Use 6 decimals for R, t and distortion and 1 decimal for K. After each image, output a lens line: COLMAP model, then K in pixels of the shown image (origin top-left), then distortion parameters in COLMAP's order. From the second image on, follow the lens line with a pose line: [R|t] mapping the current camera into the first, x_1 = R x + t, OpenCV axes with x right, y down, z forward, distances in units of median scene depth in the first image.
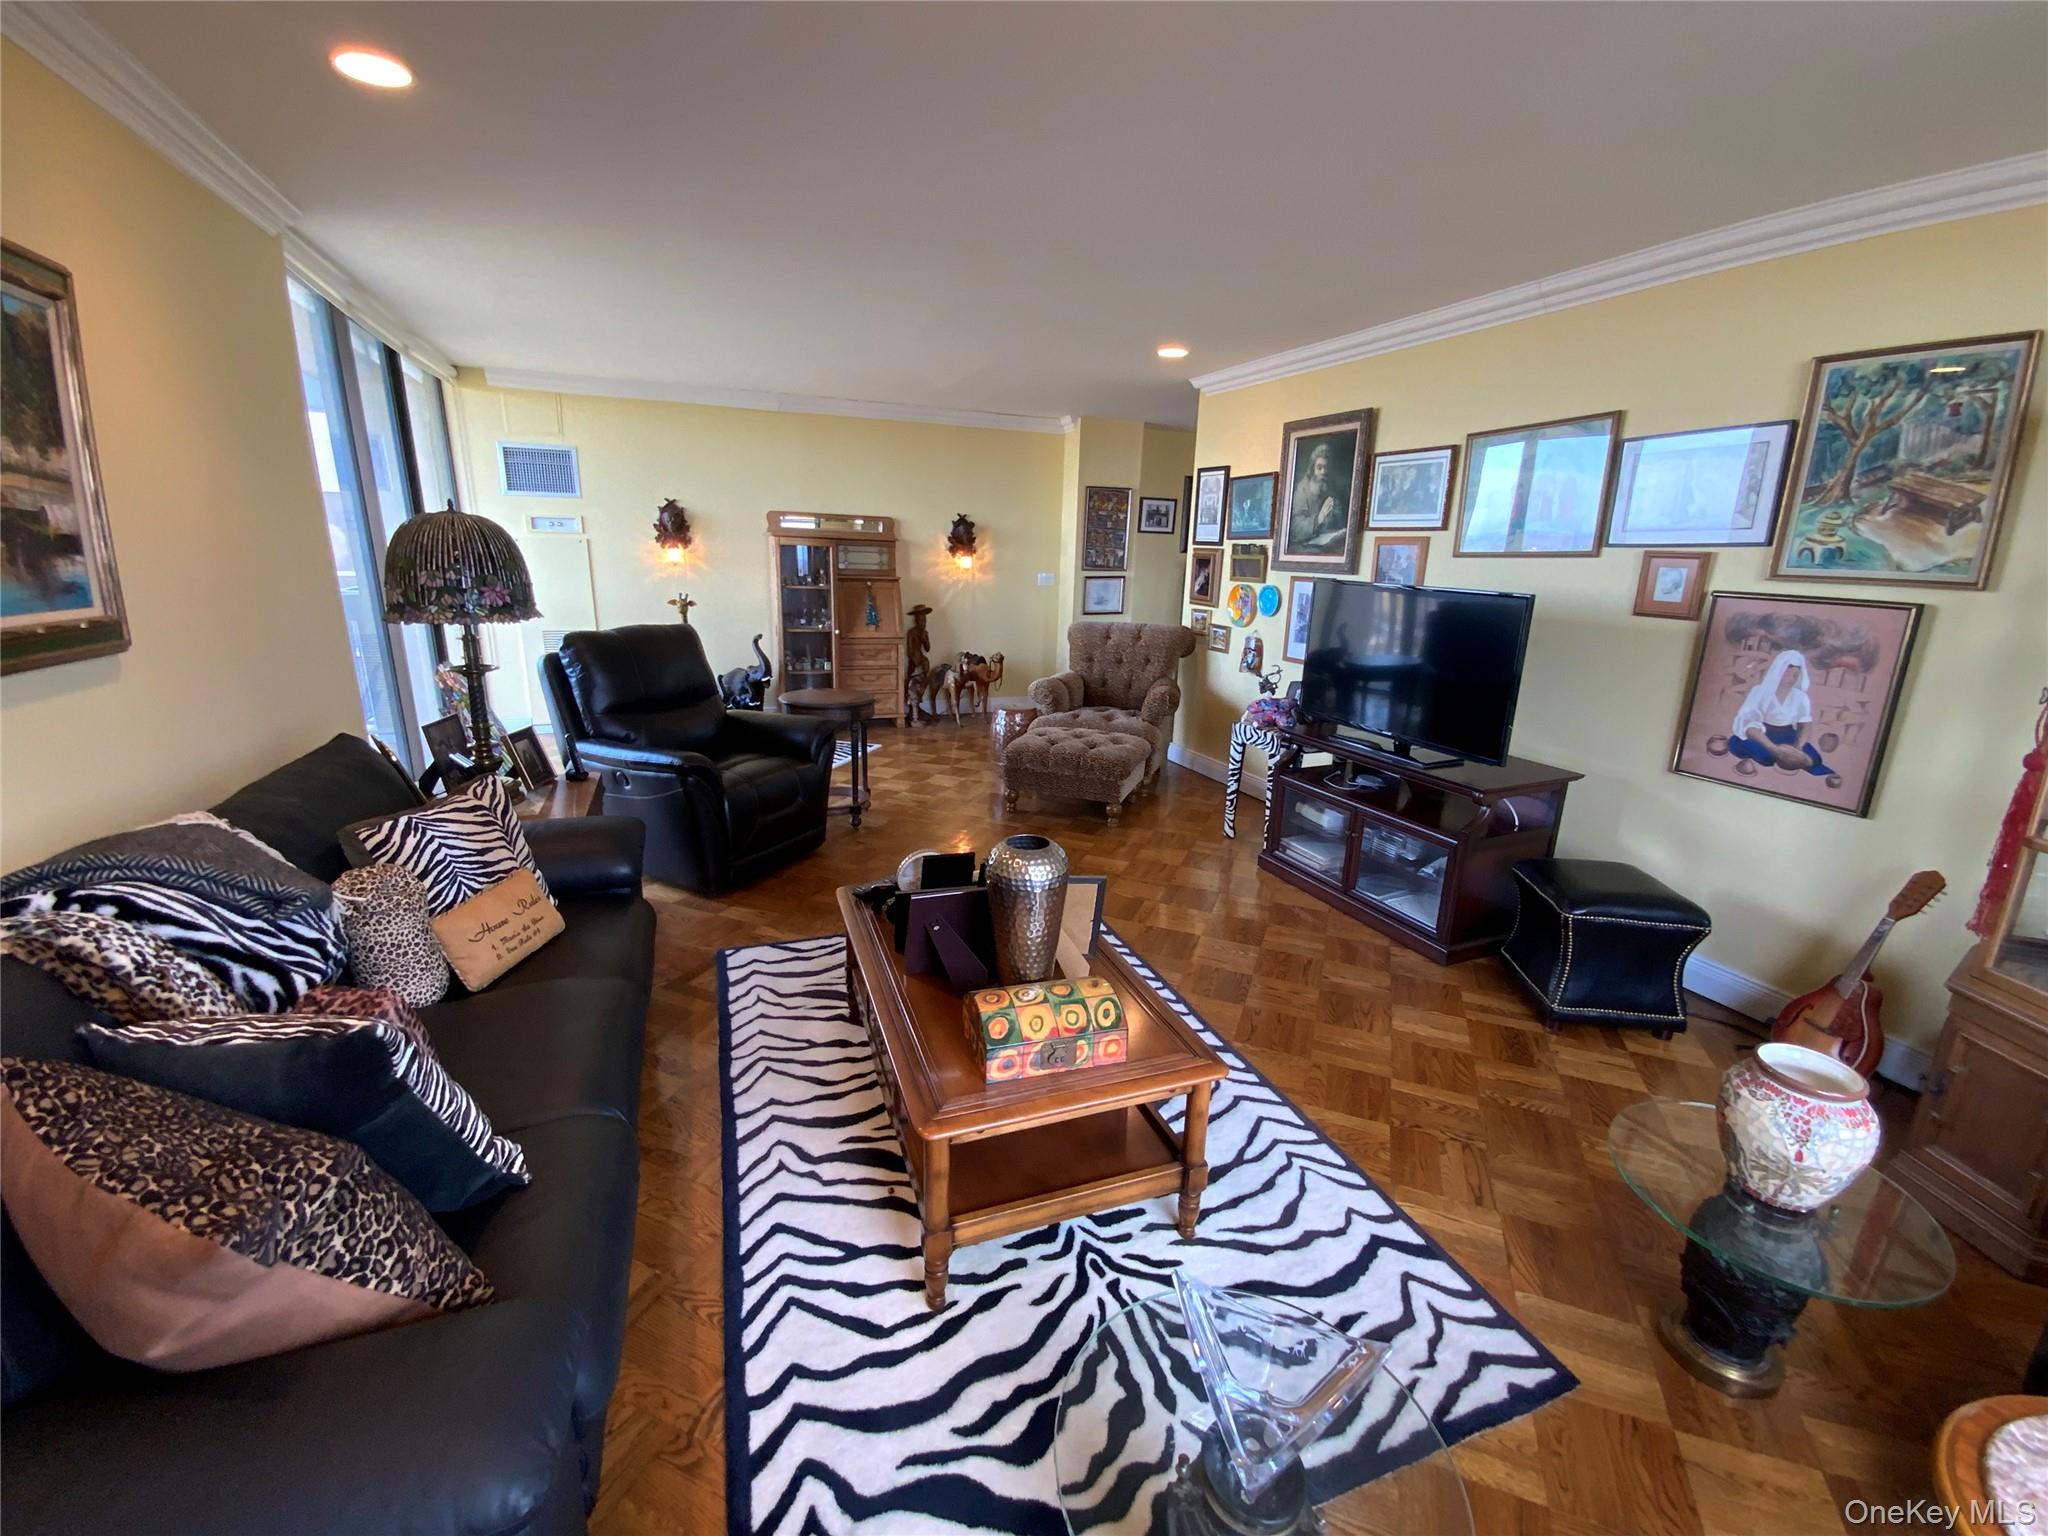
lens RADIAL K [[833.7, 0, 1027.0], [0, 833.7, 772.7], [0, 0, 1]] dist [0.017683, -0.019160]
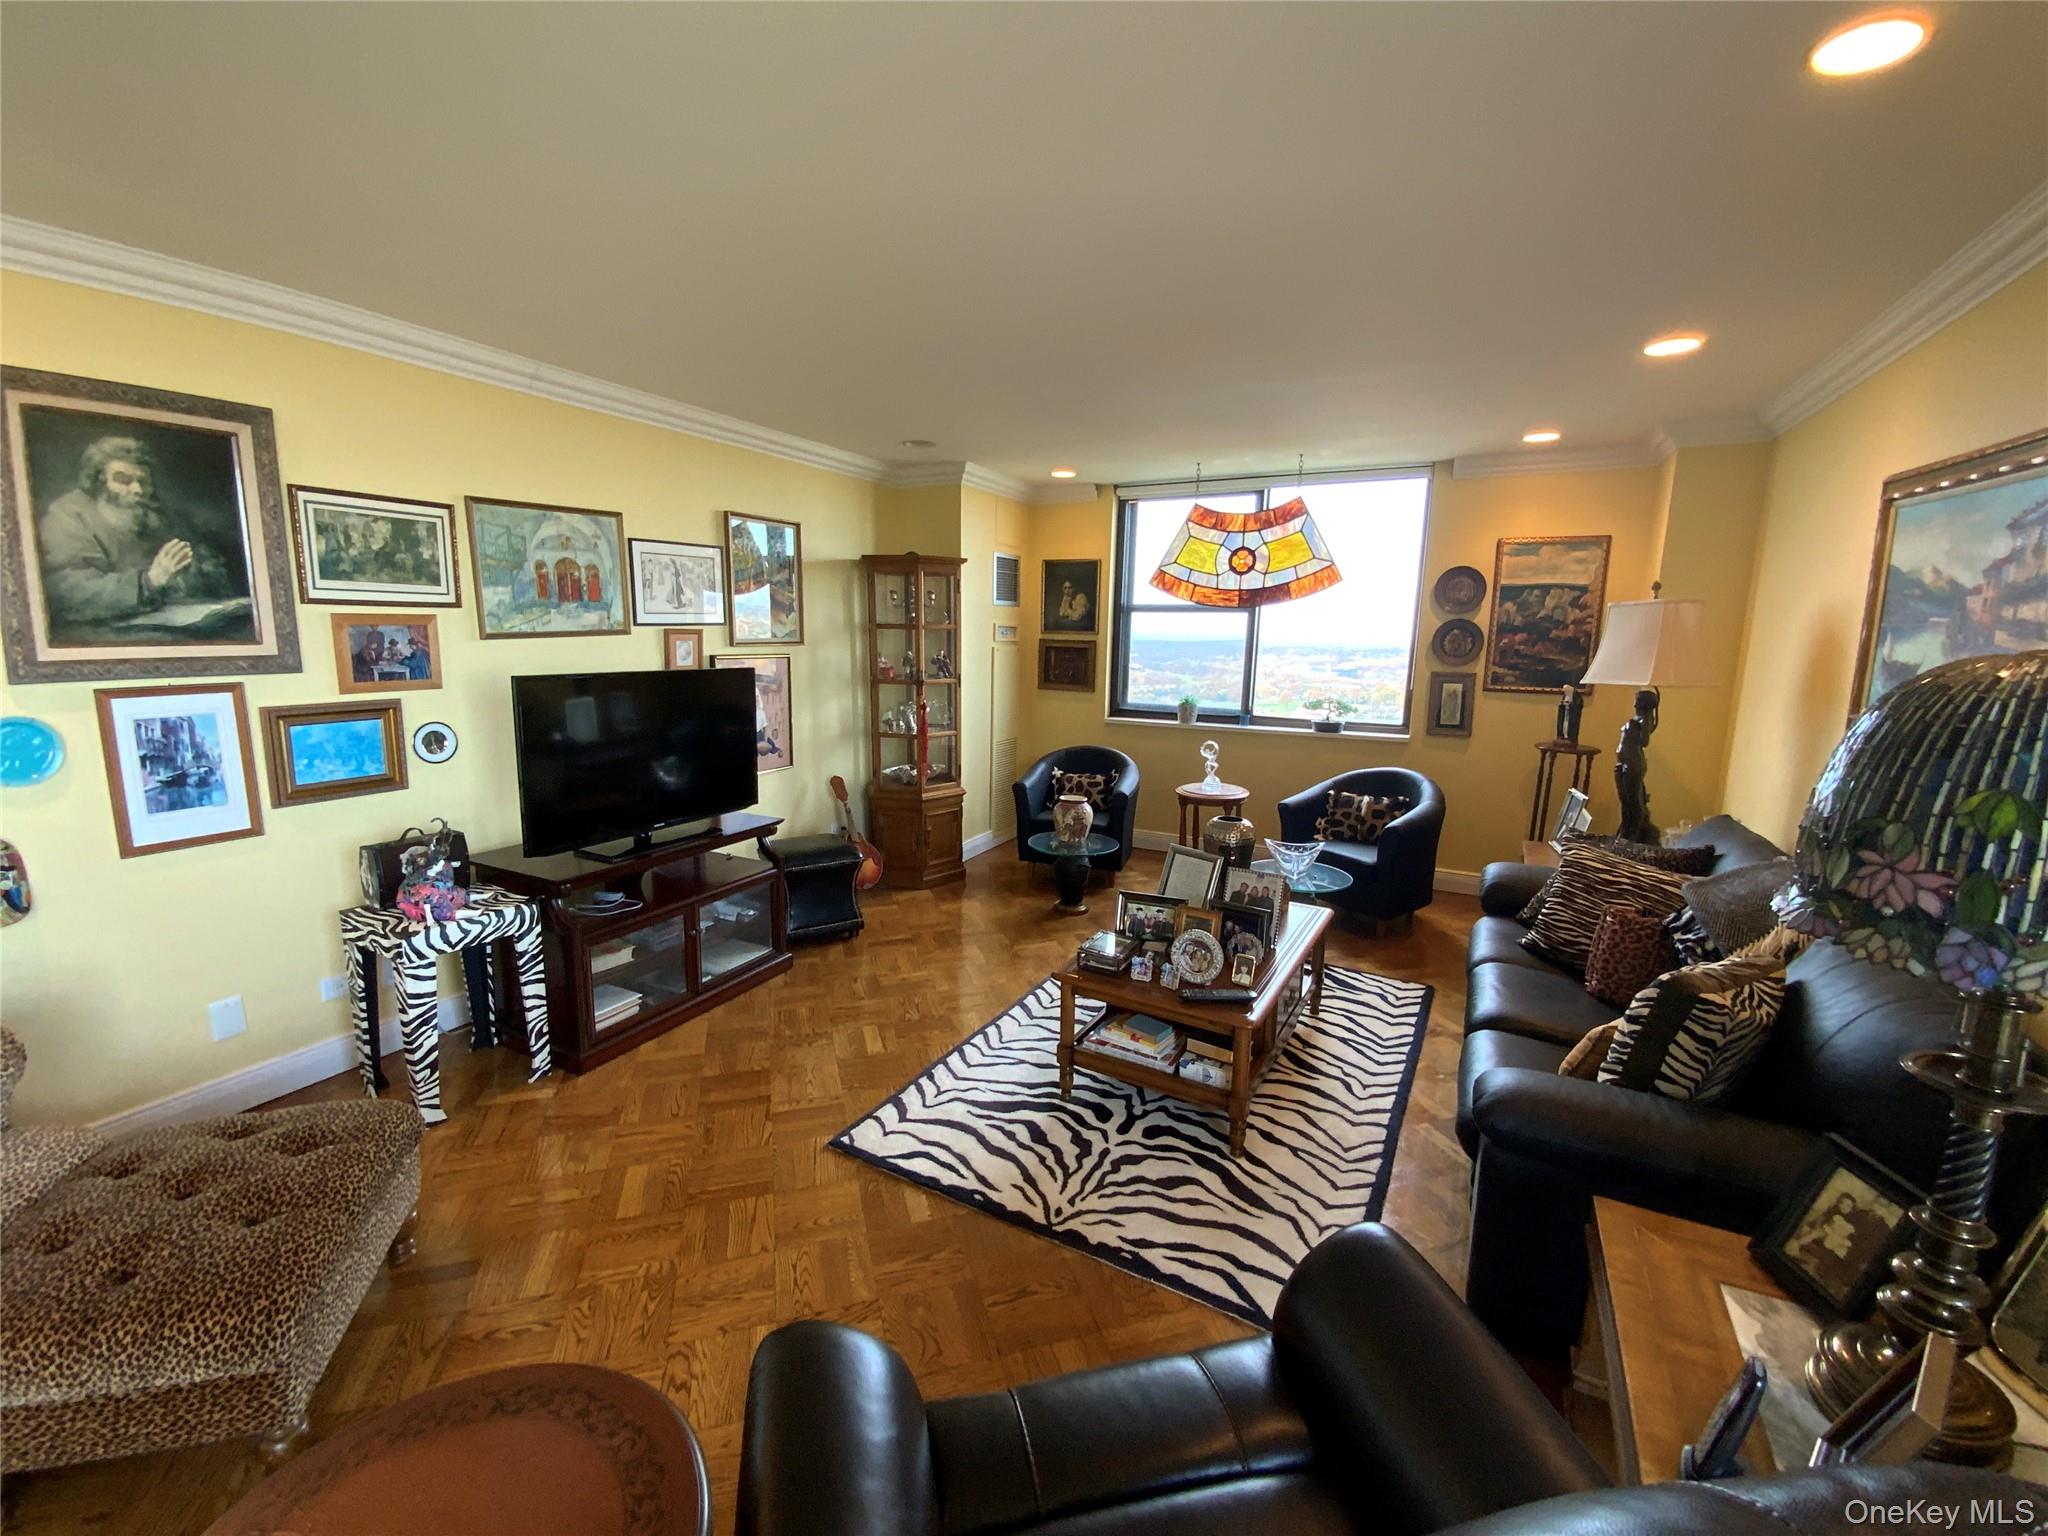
lens RADIAL K [[825.7, 0, 1024.0], [0, 825.7, 768.0], [0, 0, 1]] dist [0.010088, -0.015004]
pose [[-0.634884, -0.162095, 0.755412, -0.790556], [0.174056, 0.922601, 0.344255, -0.535308], [-0.752746, 0.350046, -0.557531, 1.785997]]
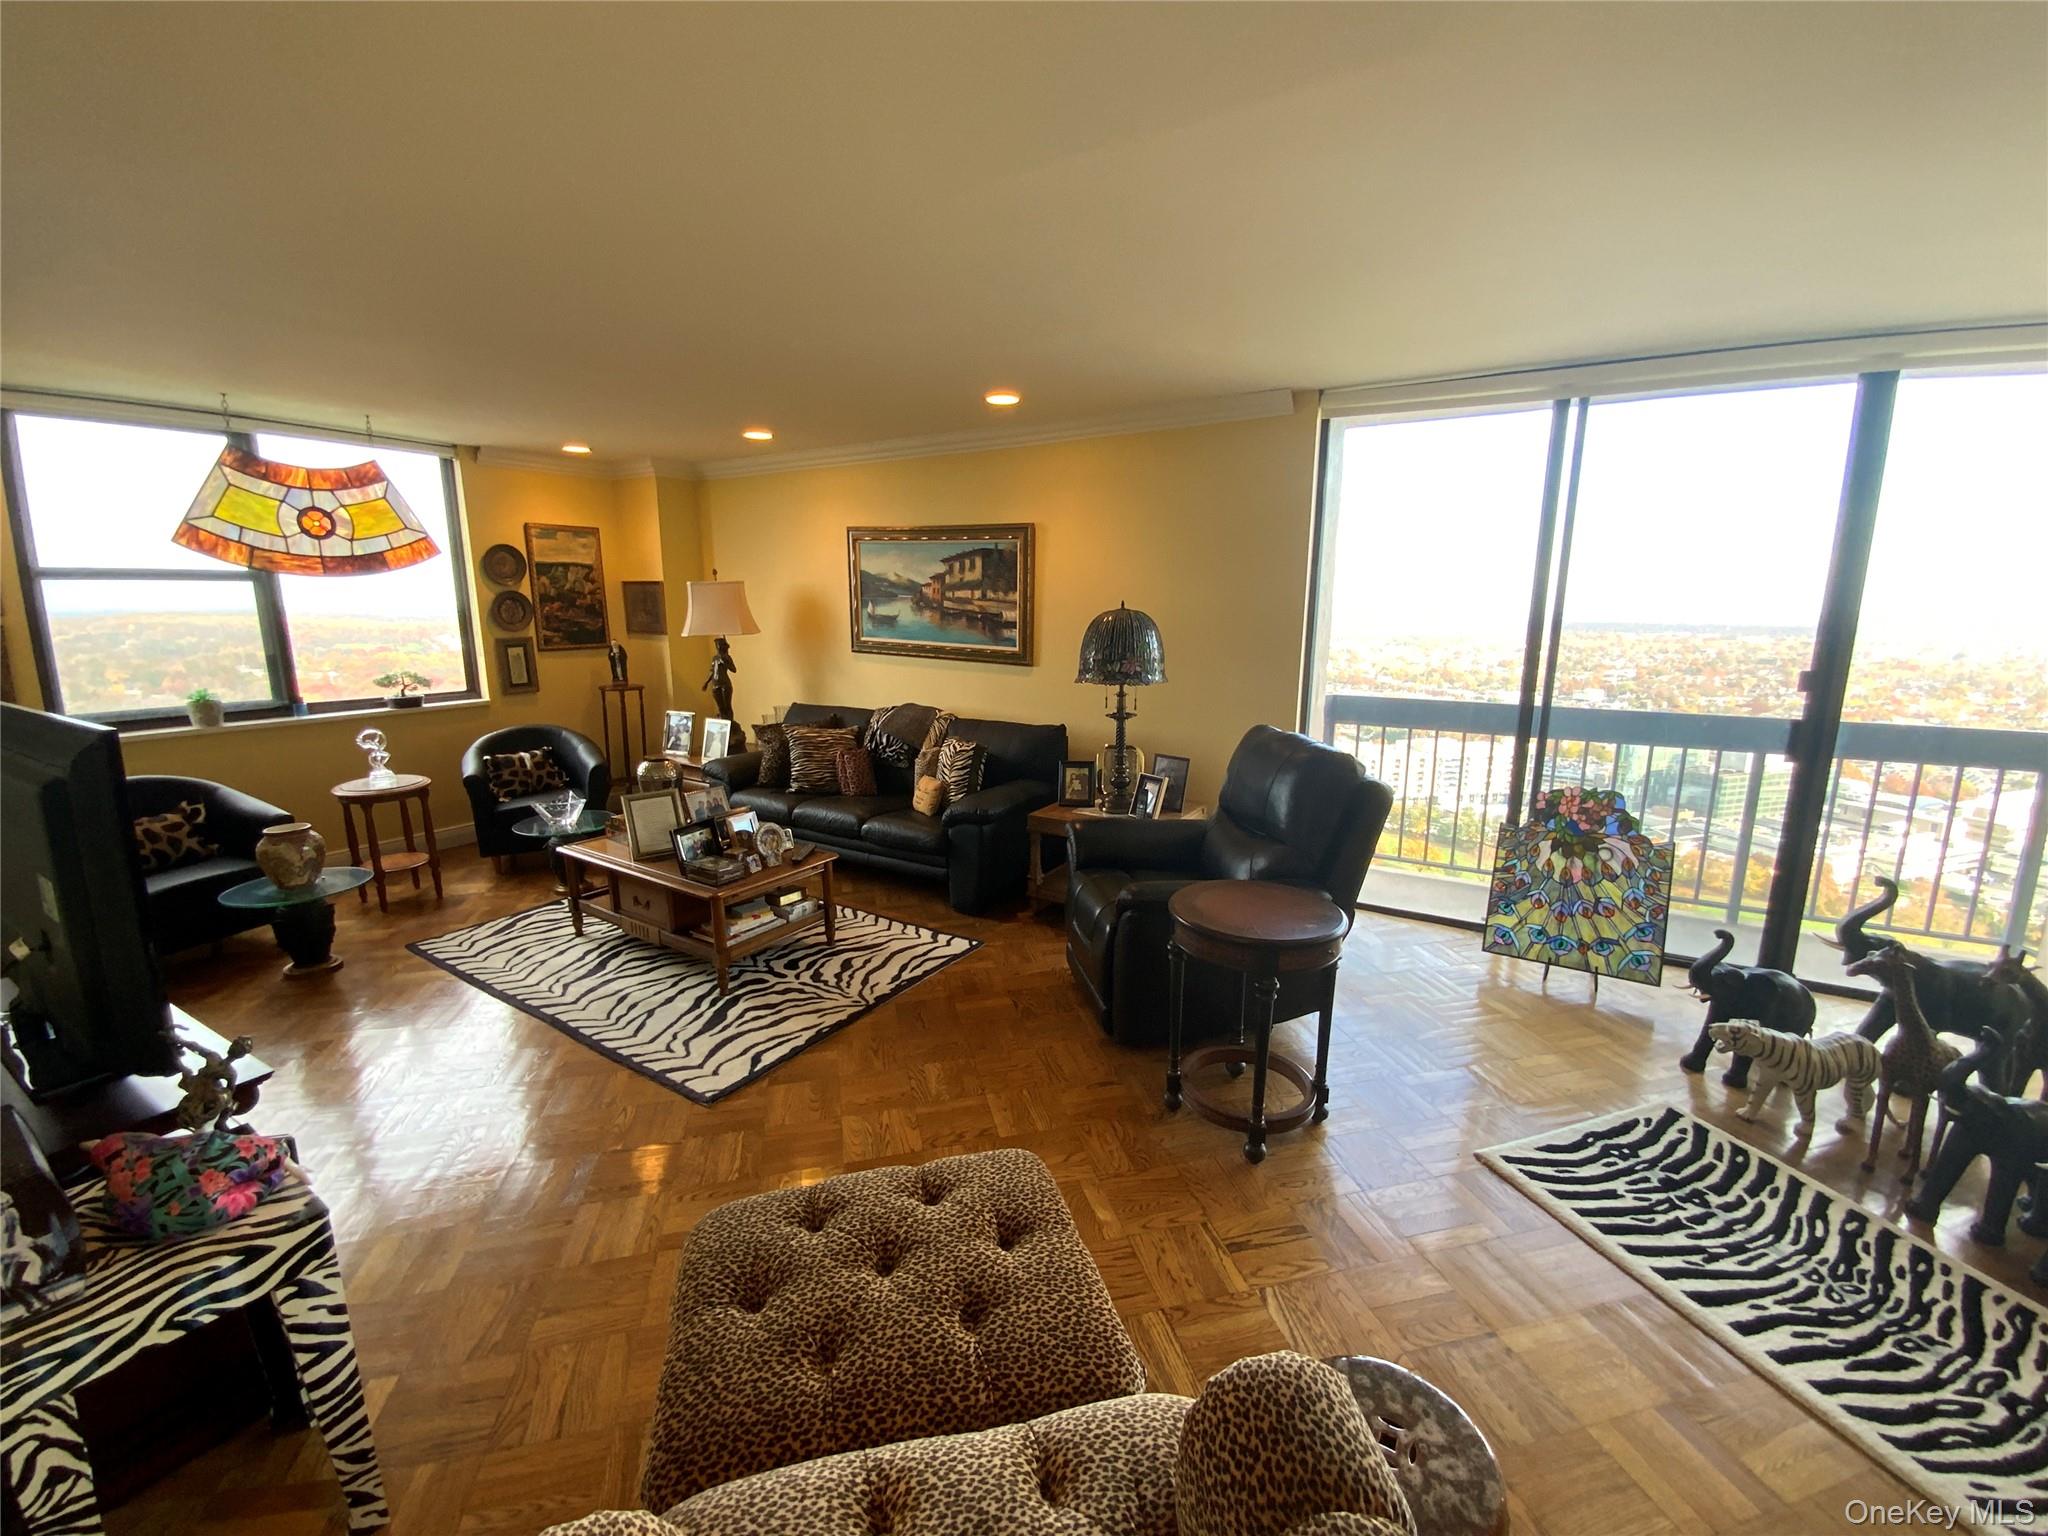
lens RADIAL K [[831.0, 0, 1024.0], [0, 831.0, 768.0], [0, 0, 1]] dist [0.032305, -0.024920]
pose [[-0.807756, 0.090200, -0.582575, 0.390979], [-0.176189, 0.906120, 0.384584, -0.696701], [0.562572, 0.413293, -0.716031, 2.430490]]
